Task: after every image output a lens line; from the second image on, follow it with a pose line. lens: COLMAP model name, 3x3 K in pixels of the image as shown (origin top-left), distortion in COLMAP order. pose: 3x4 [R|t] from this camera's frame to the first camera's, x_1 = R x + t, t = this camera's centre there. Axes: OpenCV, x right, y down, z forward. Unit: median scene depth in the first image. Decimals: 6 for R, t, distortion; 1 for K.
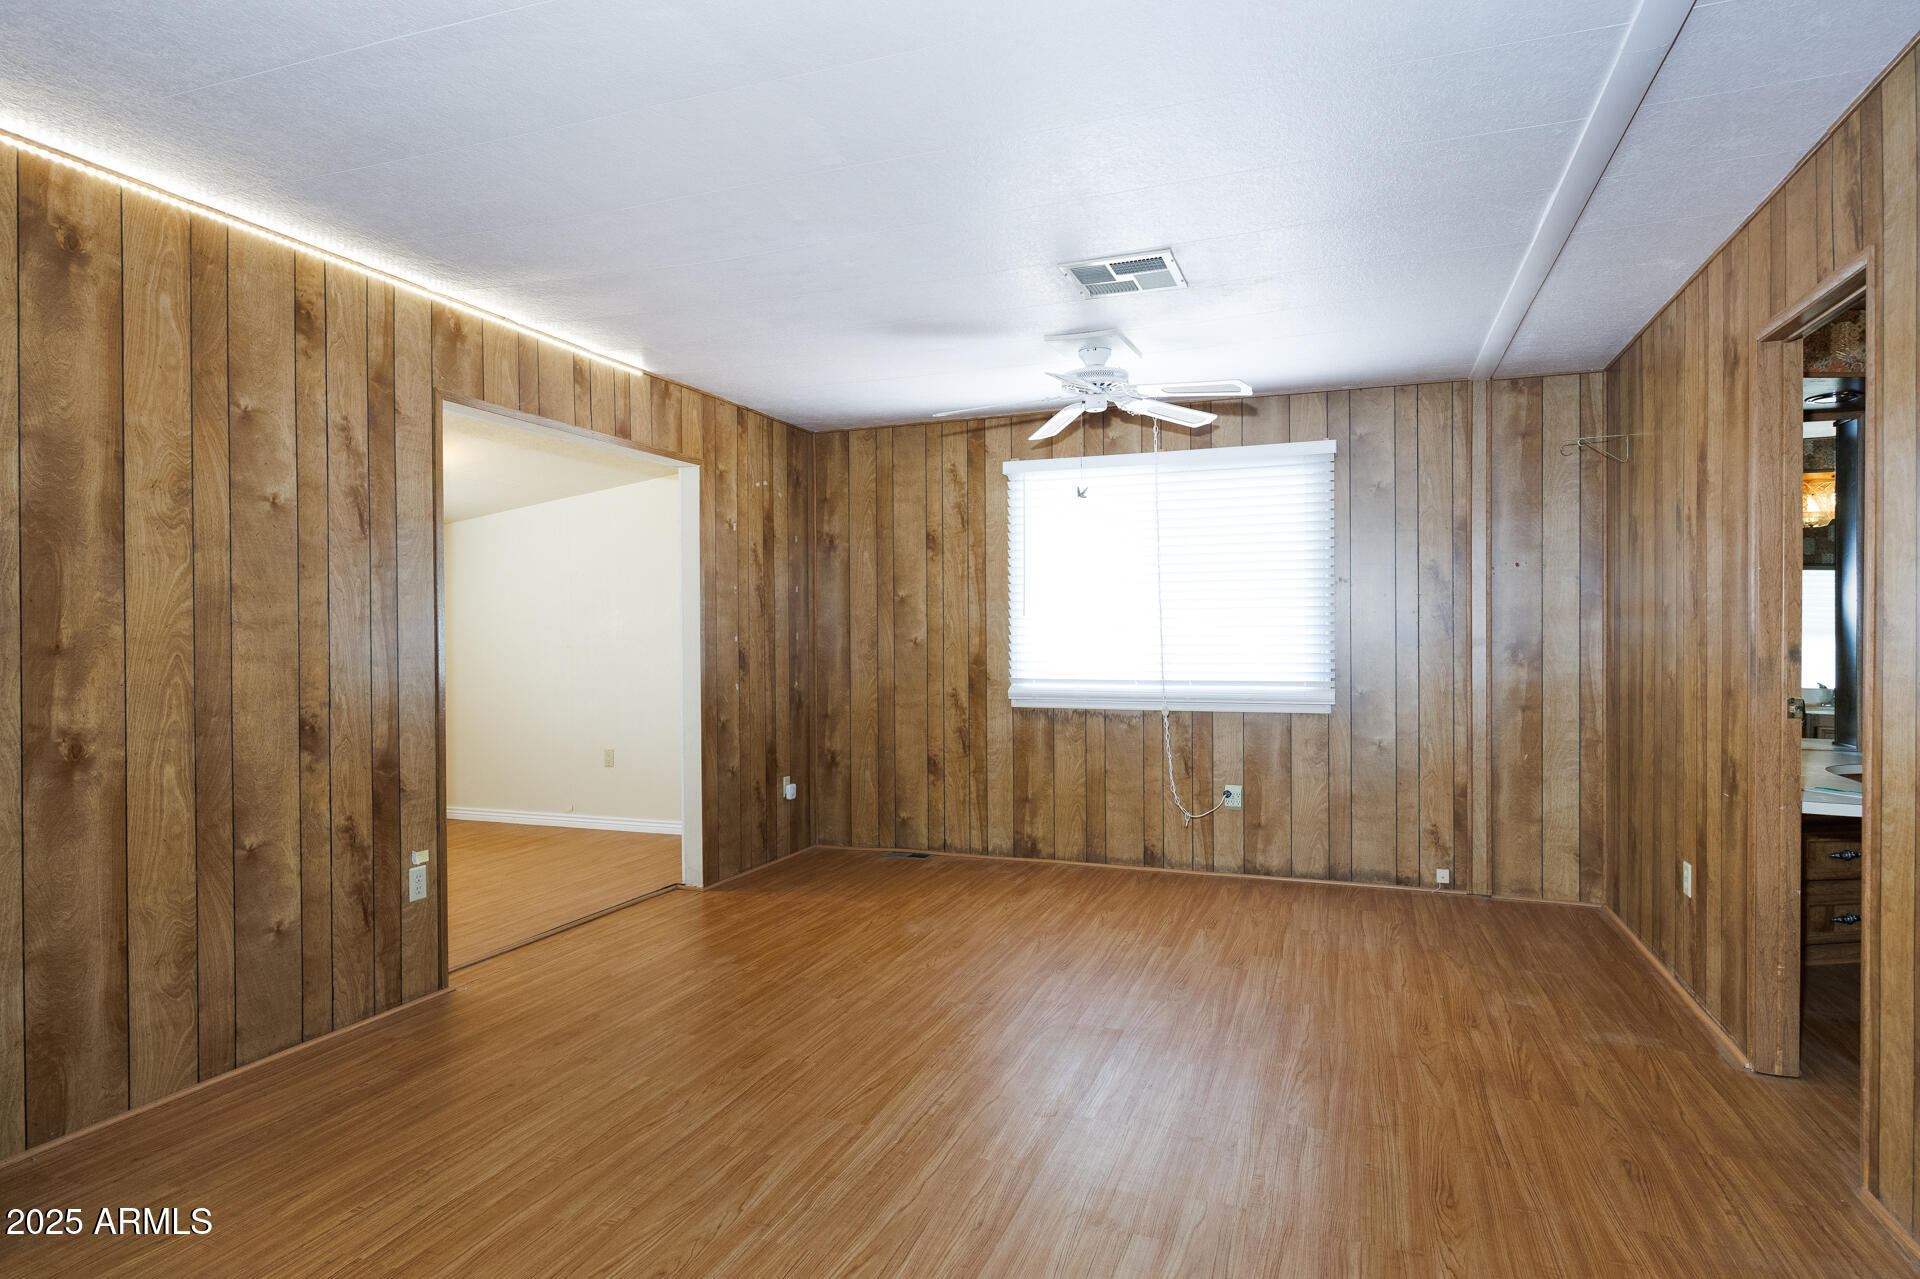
lens RADIAL K [[1044.7, 0, 966.1], [0, 1044.7, 640.7], [0, 0, 1]] dist [-0.000646, -0.002306]
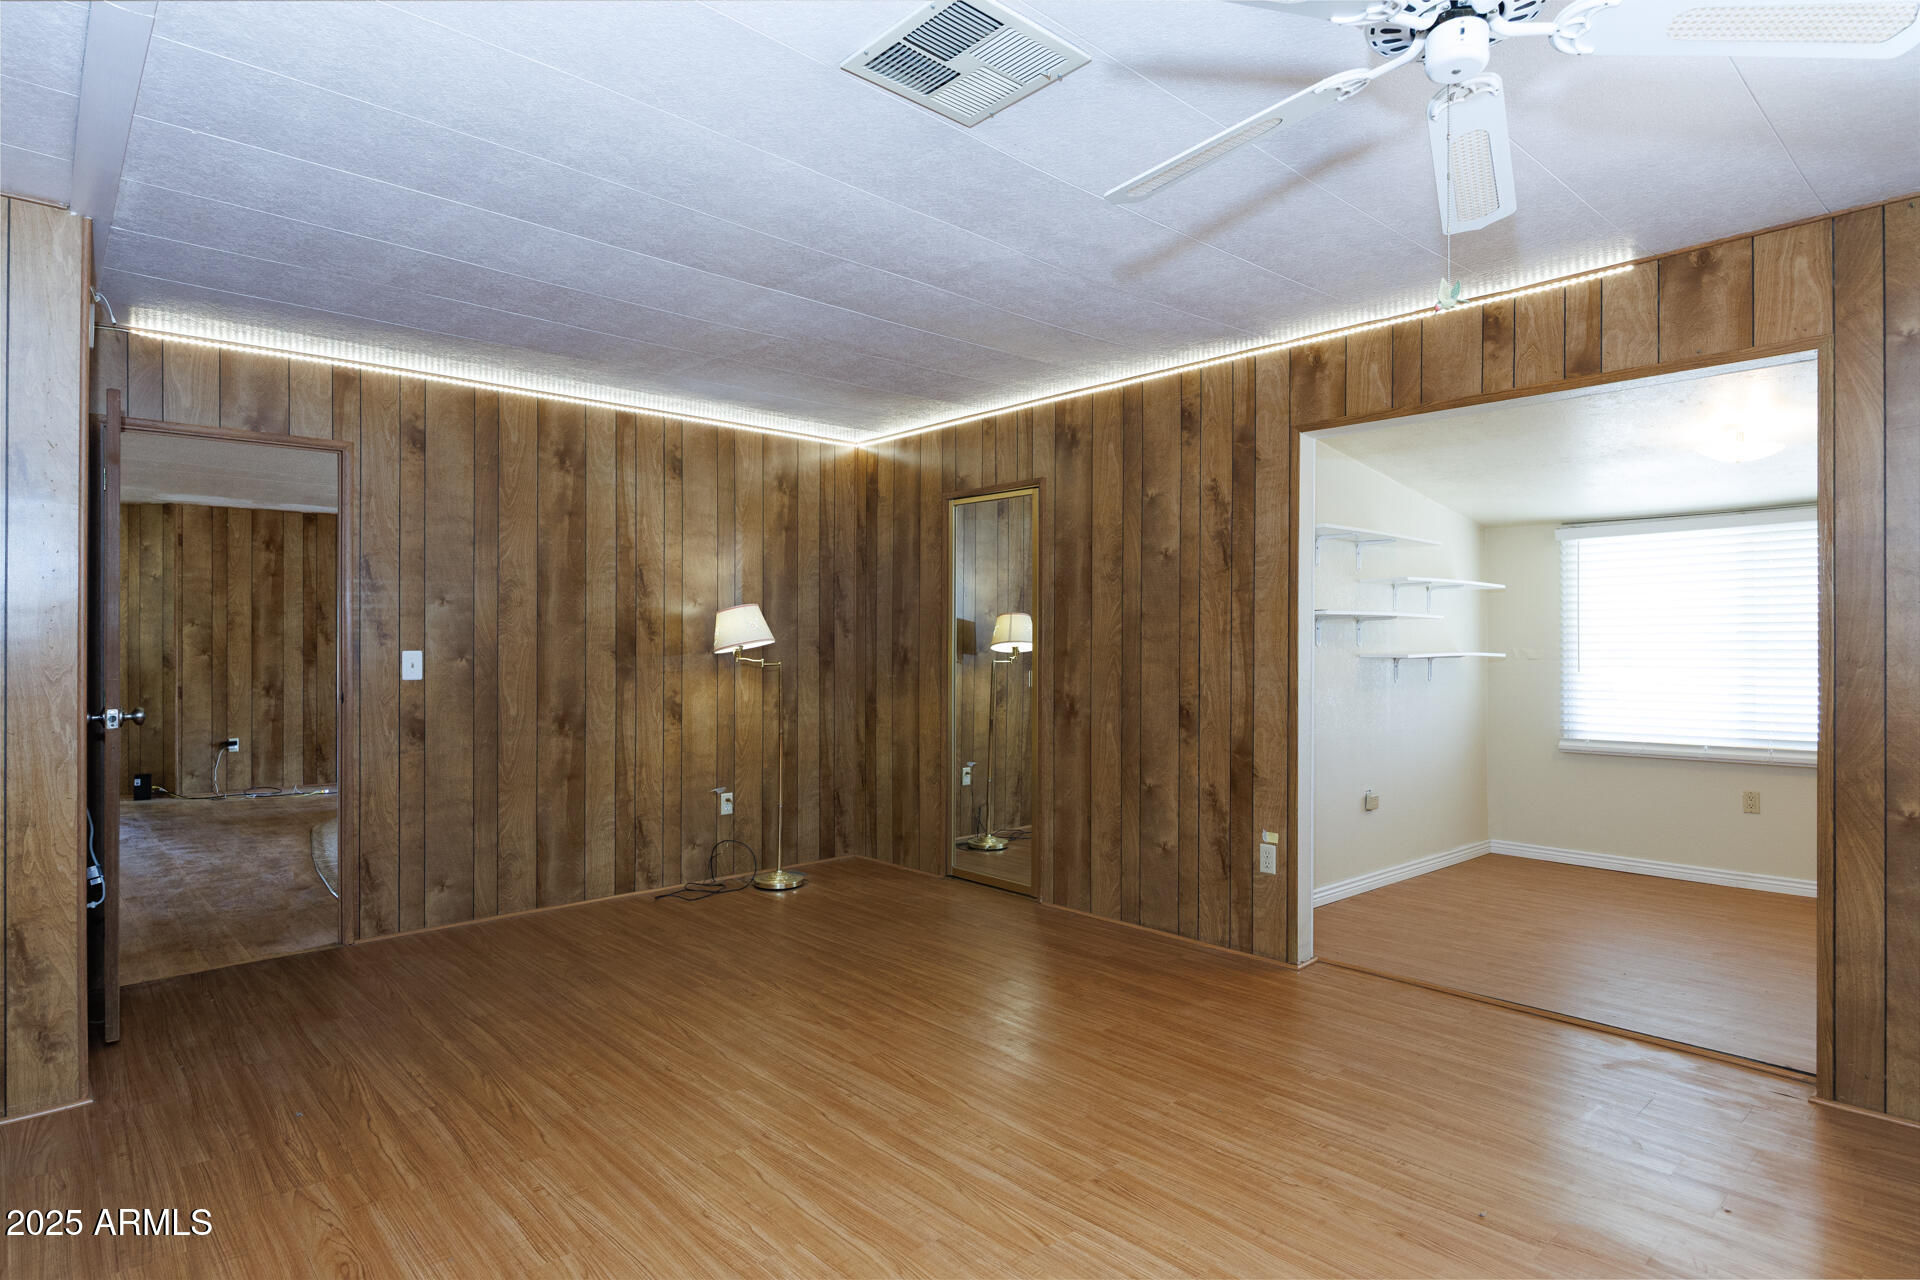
lens RADIAL K [[1044.7, 0, 962.0], [0, 1044.7, 643.4], [0, 0, 1]] dist [-0.000646, -0.002306]
pose [[-0.455082, 0.002236, -0.890447, 0.753362], [-0.005528, 0.999970, 0.005336, -0.013966], [0.890433, 0.007351, -0.455056, 1.385029]]
